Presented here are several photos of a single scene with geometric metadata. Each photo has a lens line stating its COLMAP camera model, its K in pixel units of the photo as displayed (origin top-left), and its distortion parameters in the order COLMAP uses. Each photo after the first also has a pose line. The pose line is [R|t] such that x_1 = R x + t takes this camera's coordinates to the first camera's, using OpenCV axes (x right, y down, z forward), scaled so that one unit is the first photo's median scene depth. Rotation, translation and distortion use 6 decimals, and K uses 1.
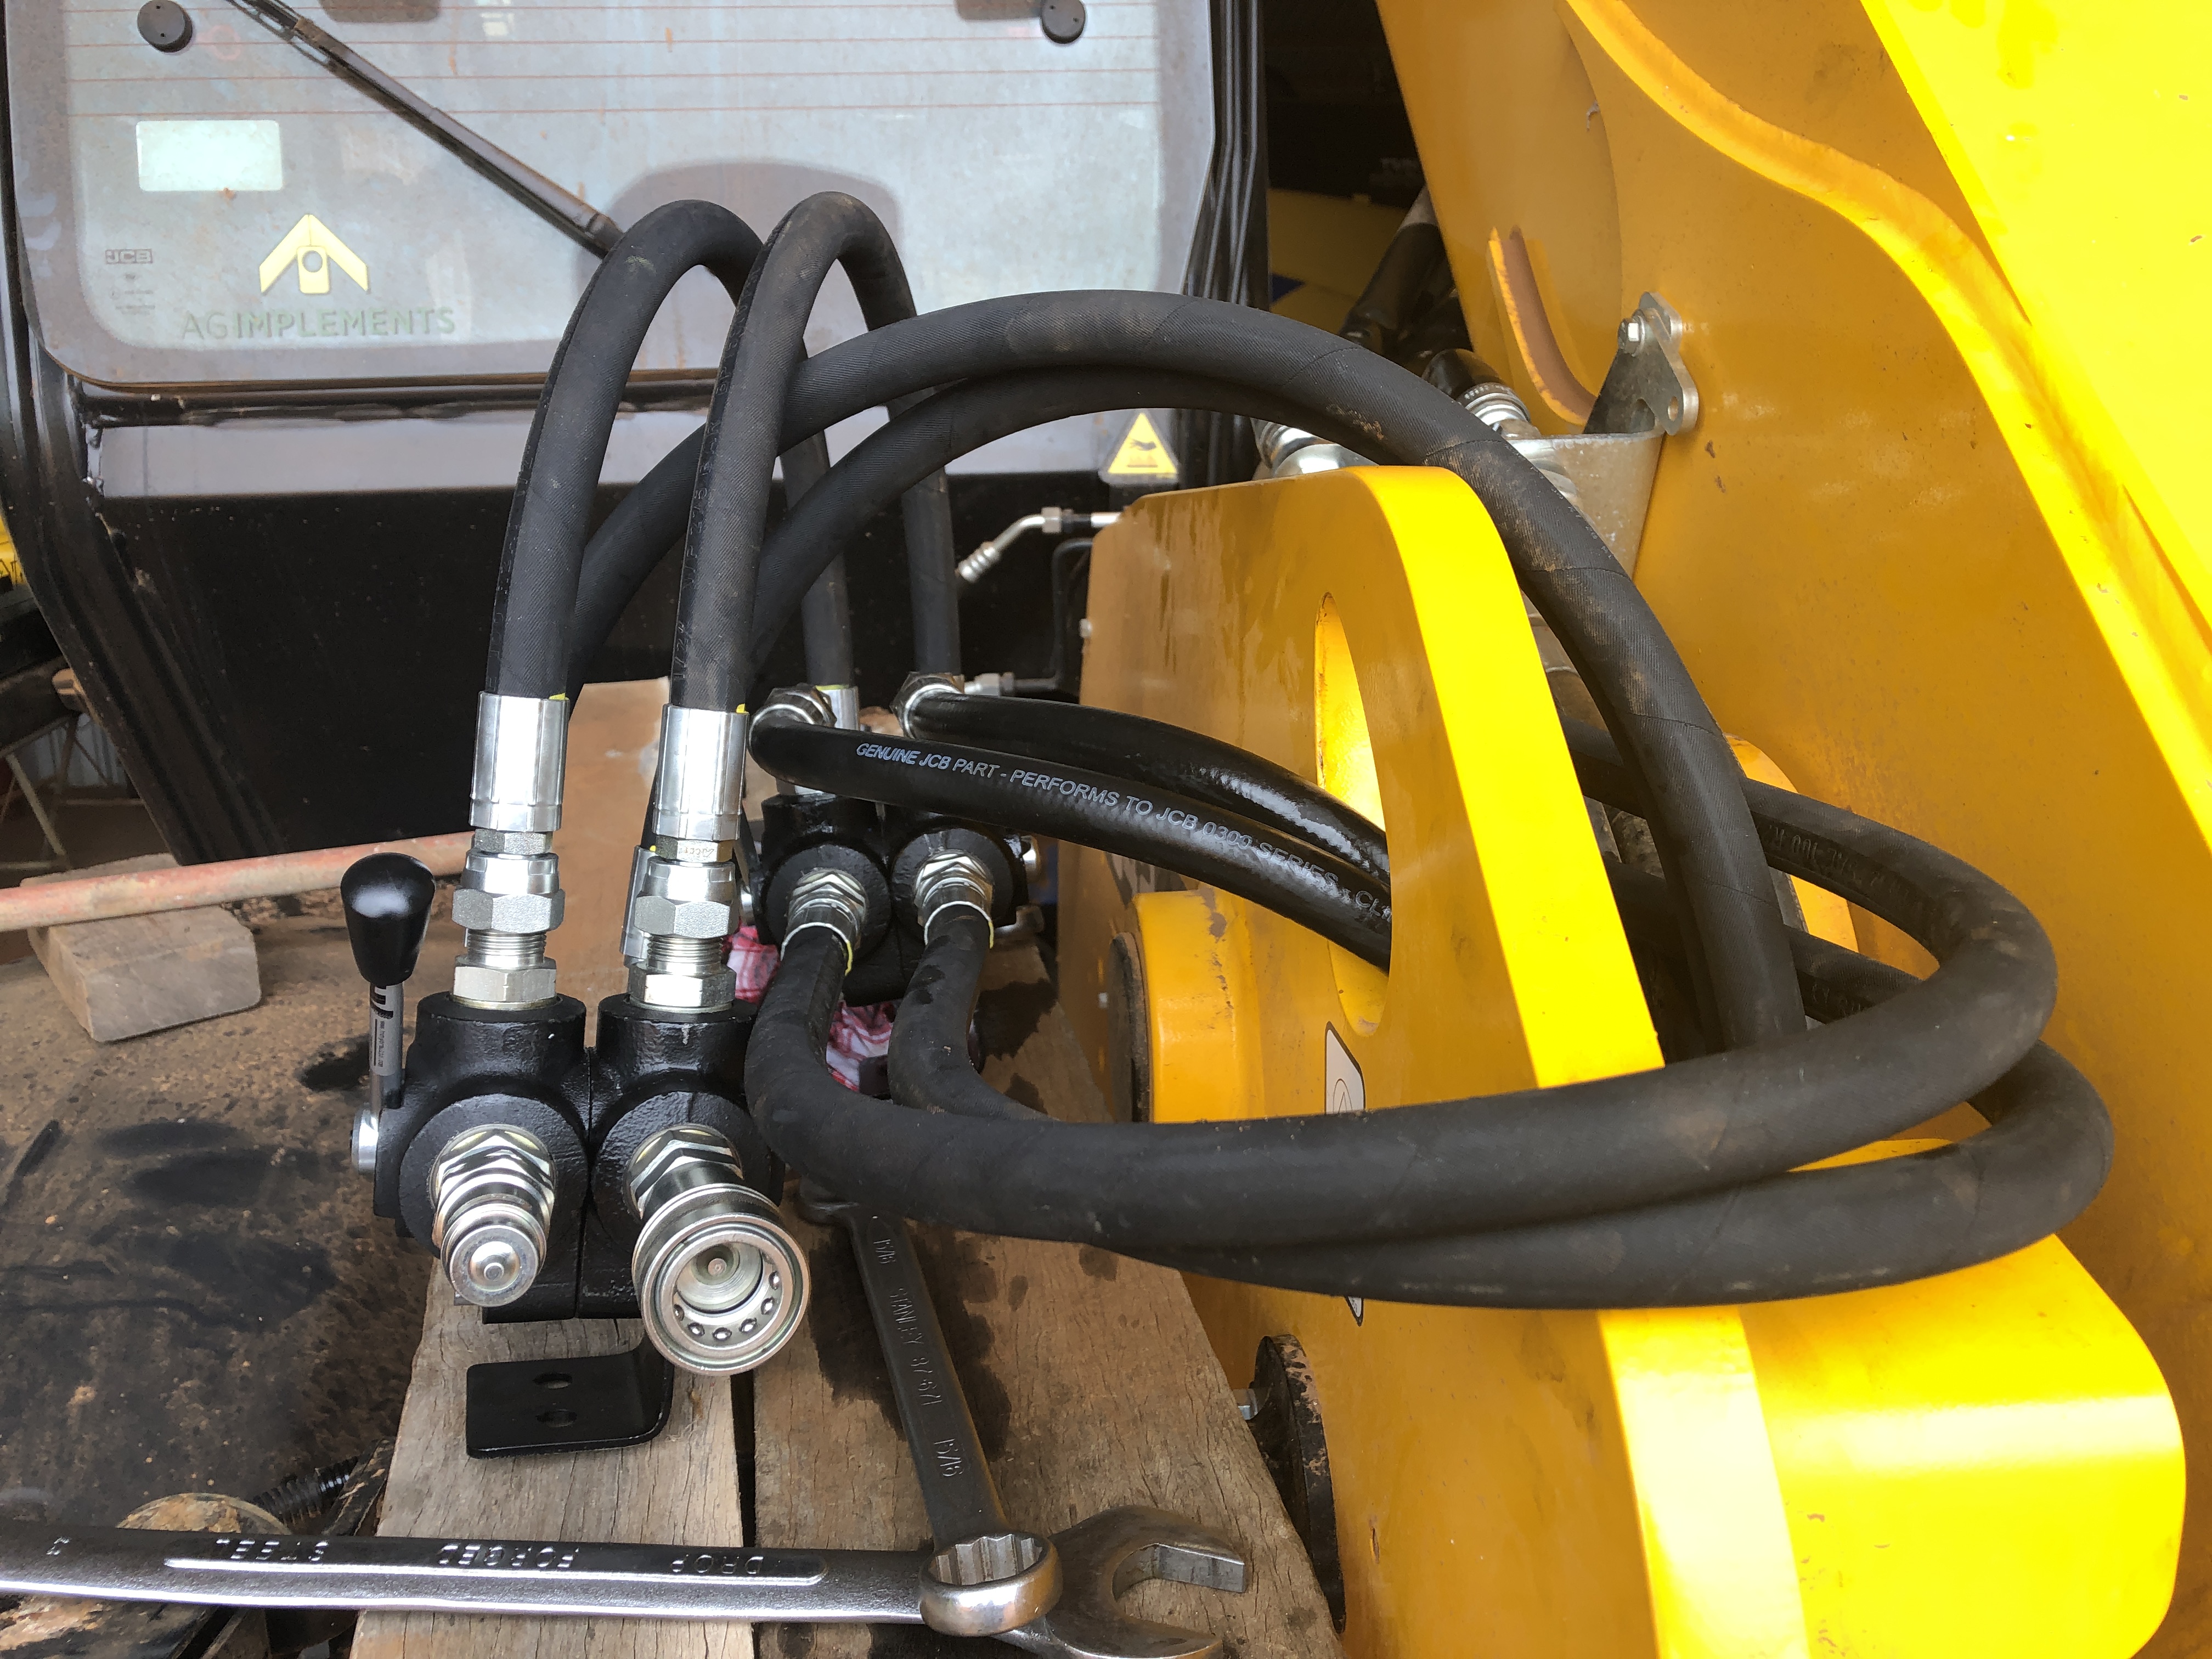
lens RADIAL K [[1875.0, 0, 1106.0], [0, 1875.0, 829.5], [0, 0, 1]] dist [0.025764, -0.010124]
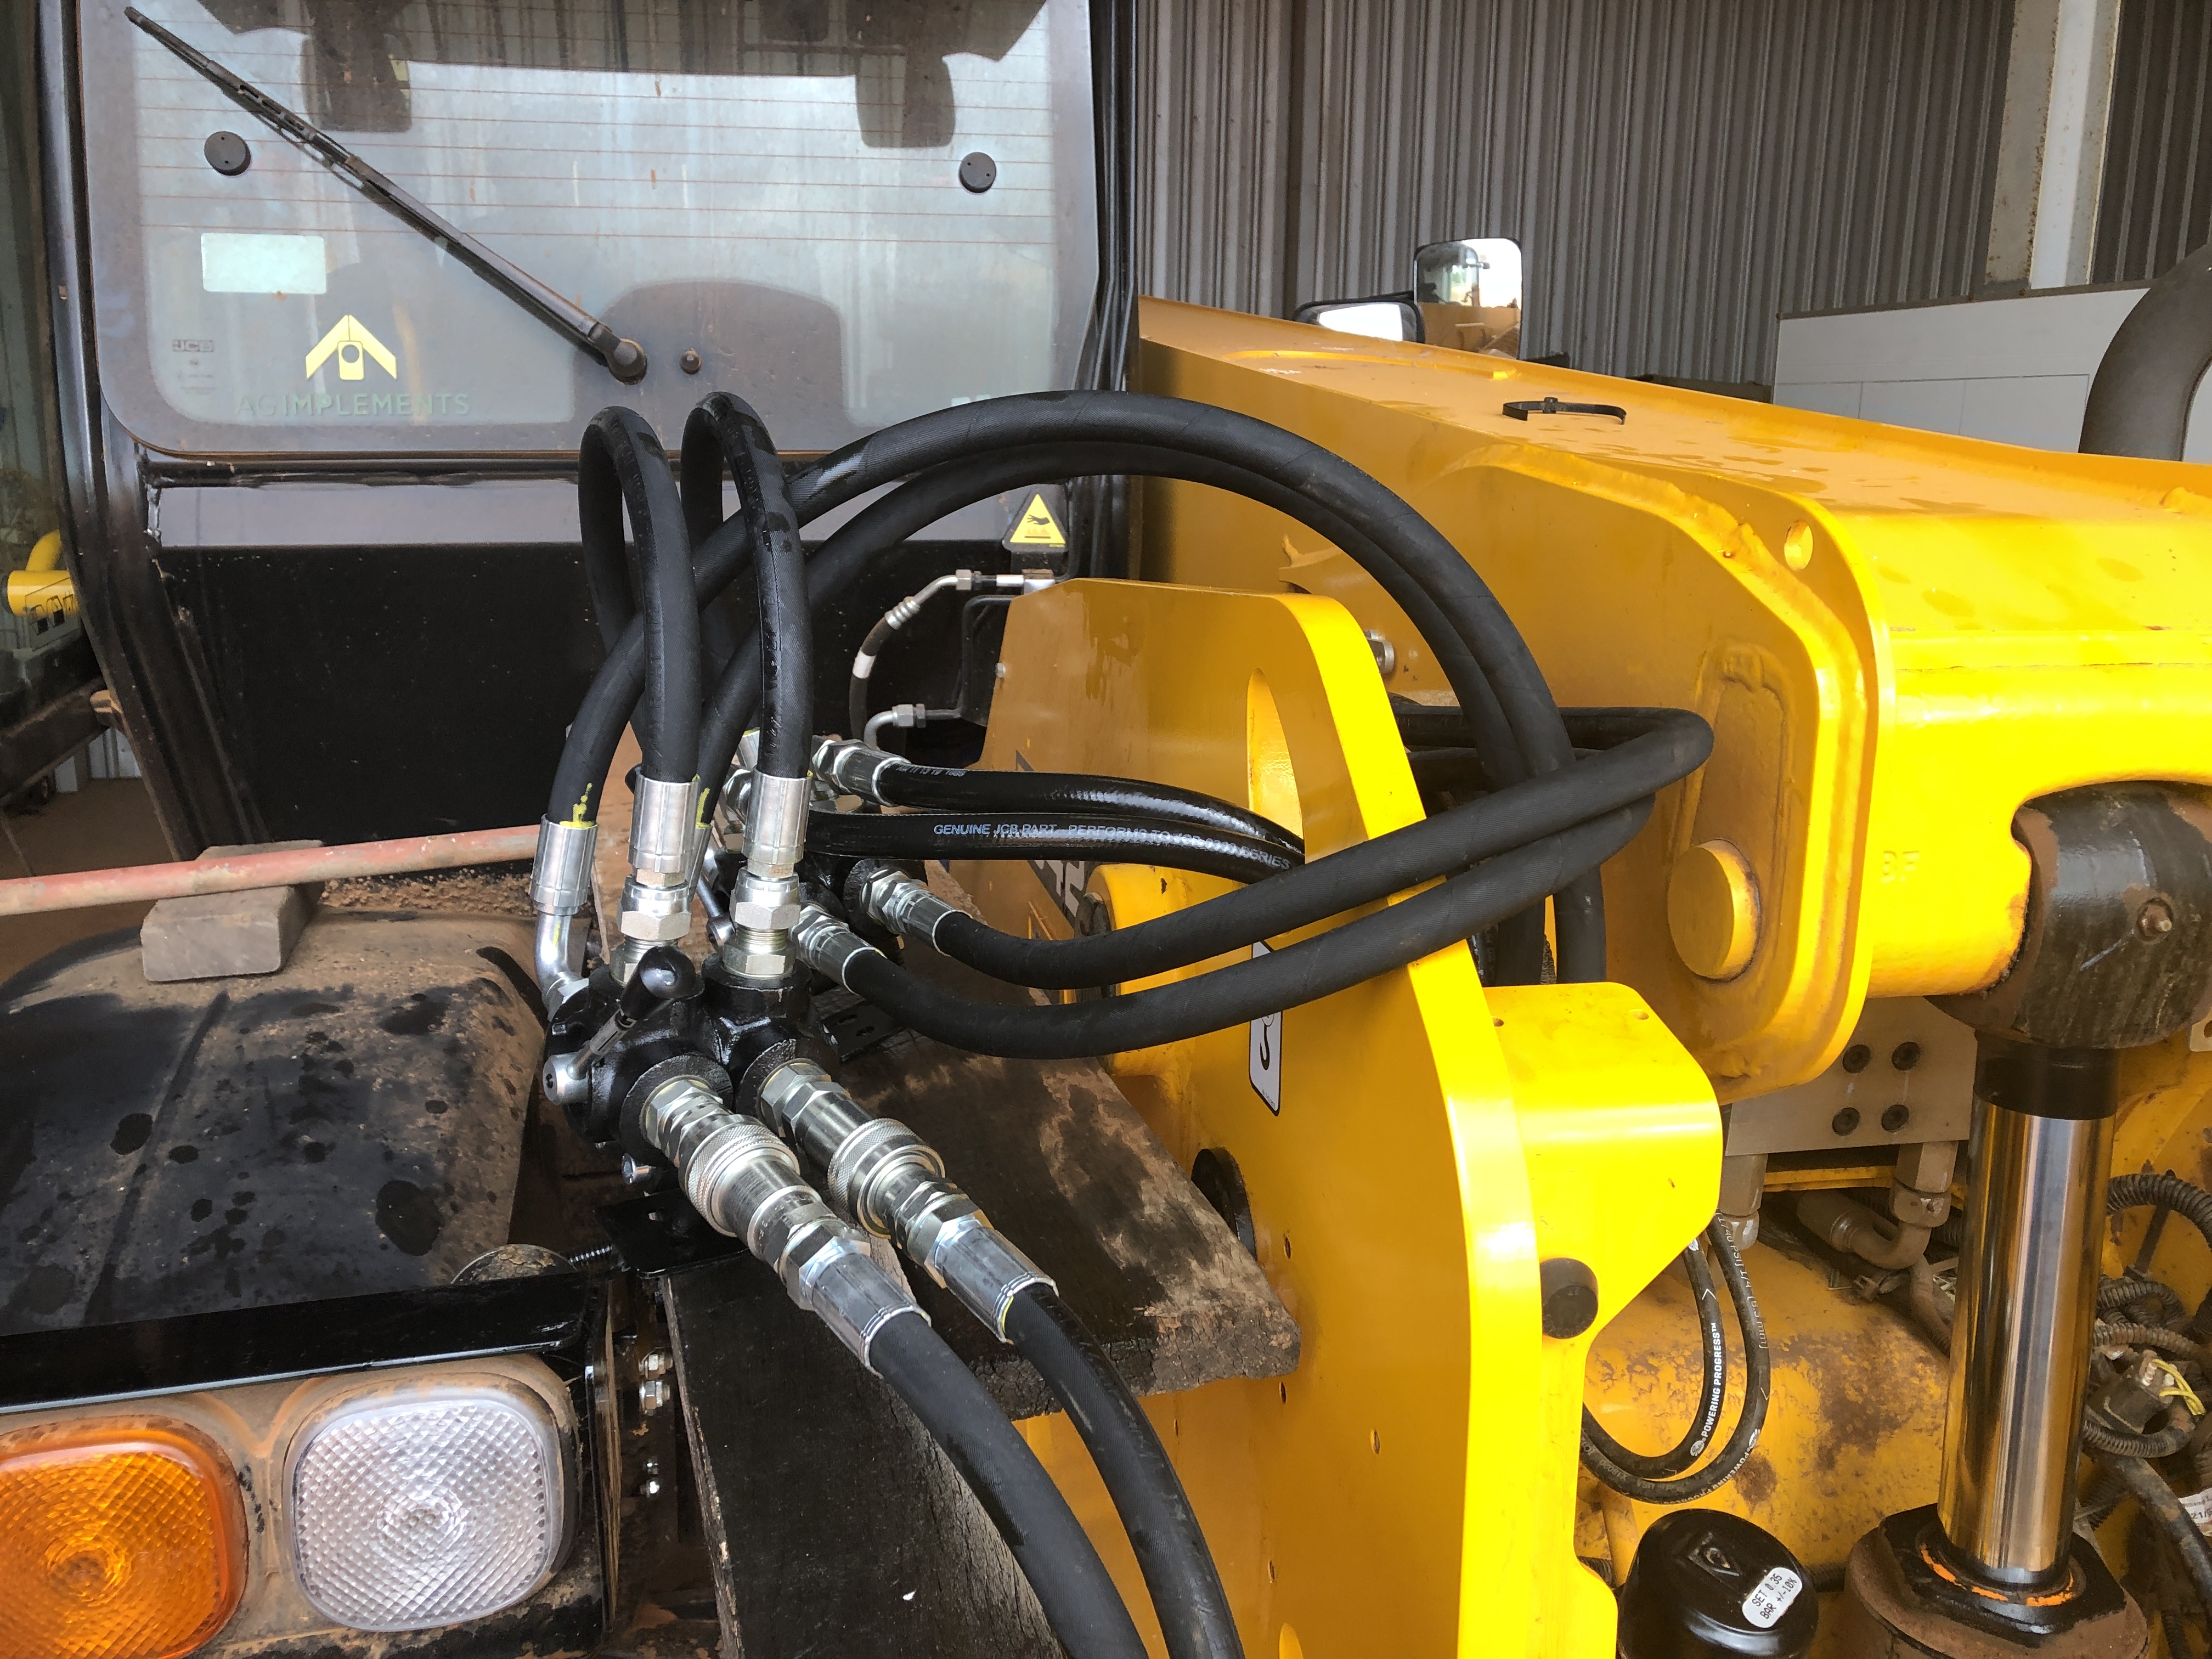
lens RADIAL K [[1868.2, 0, 1080.1], [0, 1868.2, 835.1], [0, 0, 1]] dist [0.021629, 0.001105]
pose [[0.995335, 0.006188, 0.096284, -0.071958], [-0.005241, 0.999935, -0.010080, 0.013230], [-0.096340, 0.009528, 0.995303, -0.221155]]
